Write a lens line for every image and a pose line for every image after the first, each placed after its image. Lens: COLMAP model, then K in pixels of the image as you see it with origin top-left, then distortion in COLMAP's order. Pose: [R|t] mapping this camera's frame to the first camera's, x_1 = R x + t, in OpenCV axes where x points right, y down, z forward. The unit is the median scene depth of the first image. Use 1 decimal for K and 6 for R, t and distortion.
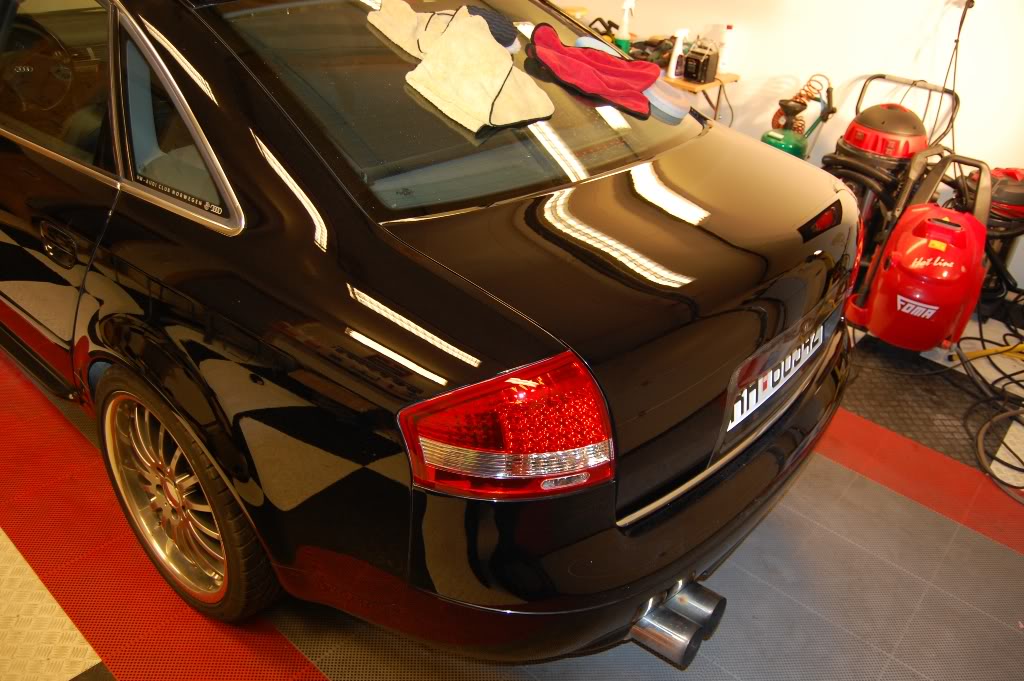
lens RADIAL K [[798.2, 0, 520.7], [0, 798.2, 339.3], [0, 0, 1]] dist [-0.096719, 0.043969]
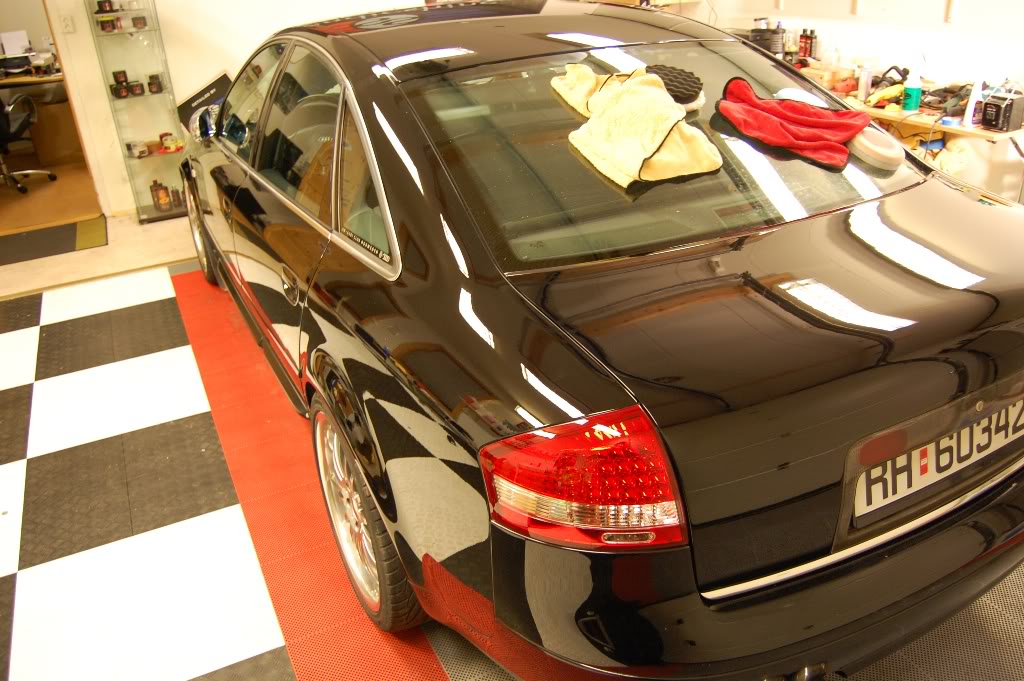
lens RADIAL K [[797.1, 0, 509.0], [0, 797.1, 342.5], [0, 0, 1]] dist [-0.057725, 0.008303]
pose [[0.916331, 0.055581, -0.396545, 0.198148], [-0.083212, 0.995132, -0.052804, 0.002778], [0.391679, 0.081383, 0.916496, 0.018071]]
